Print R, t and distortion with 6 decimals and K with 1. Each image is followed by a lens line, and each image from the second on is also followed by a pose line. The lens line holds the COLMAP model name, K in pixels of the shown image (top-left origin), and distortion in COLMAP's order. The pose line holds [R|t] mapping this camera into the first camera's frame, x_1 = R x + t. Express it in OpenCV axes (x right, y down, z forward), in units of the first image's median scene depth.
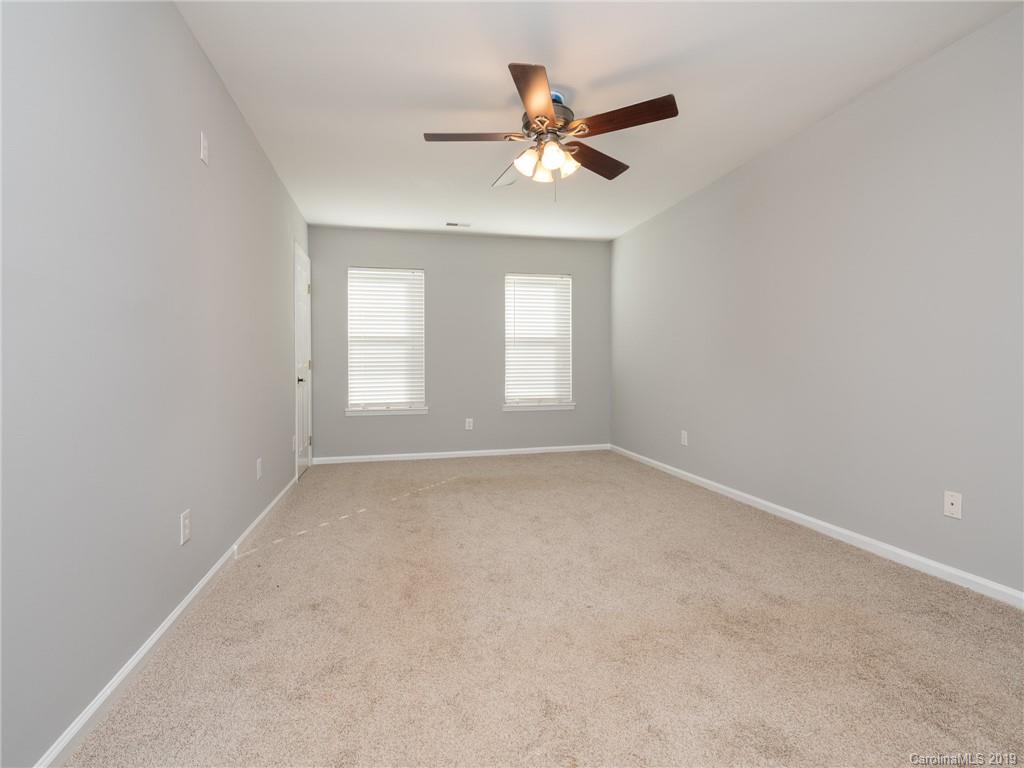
lens RADIAL K [[487.8, 0, 514.7], [0, 487.8, 371.4], [0, 0, 1]] dist [0.000681, -0.000763]
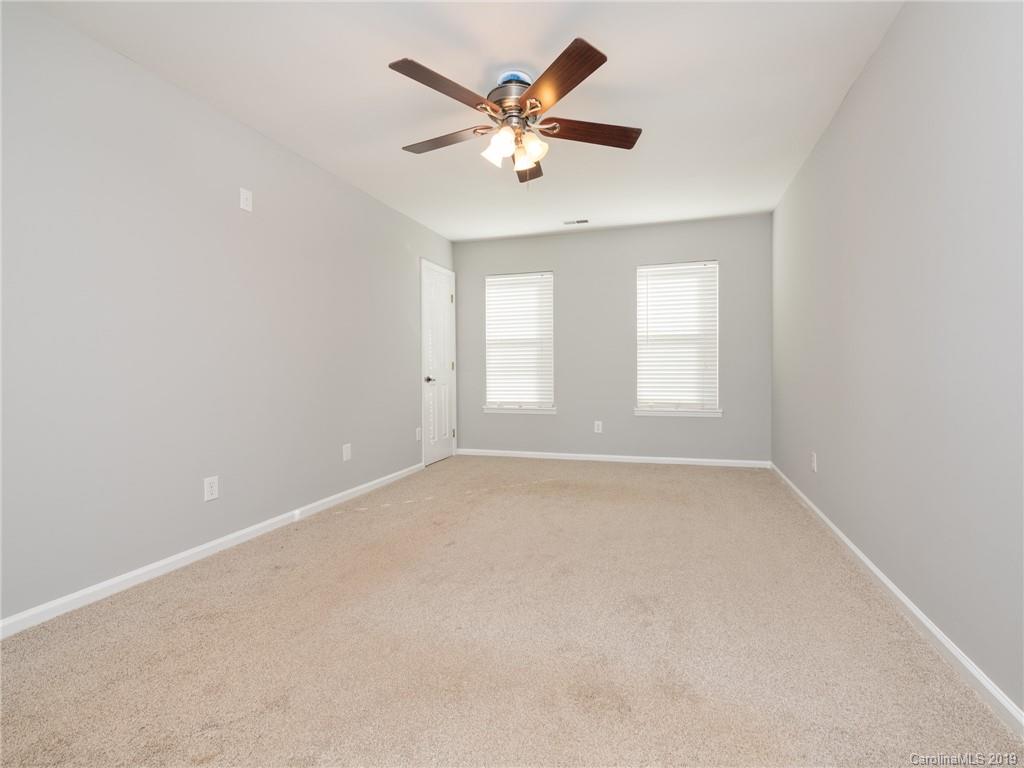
lens RADIAL K [[487.8, 0, 514.7], [0, 487.8, 371.4], [0, 0, 1]] dist [0.000681, -0.000763]
pose [[0.867783, 0.003497, -0.496931, 0.248712], [-0.002565, 0.999993, 0.002558, -0.003909], [0.496937, -0.000945, 0.867786, 0.085011]]
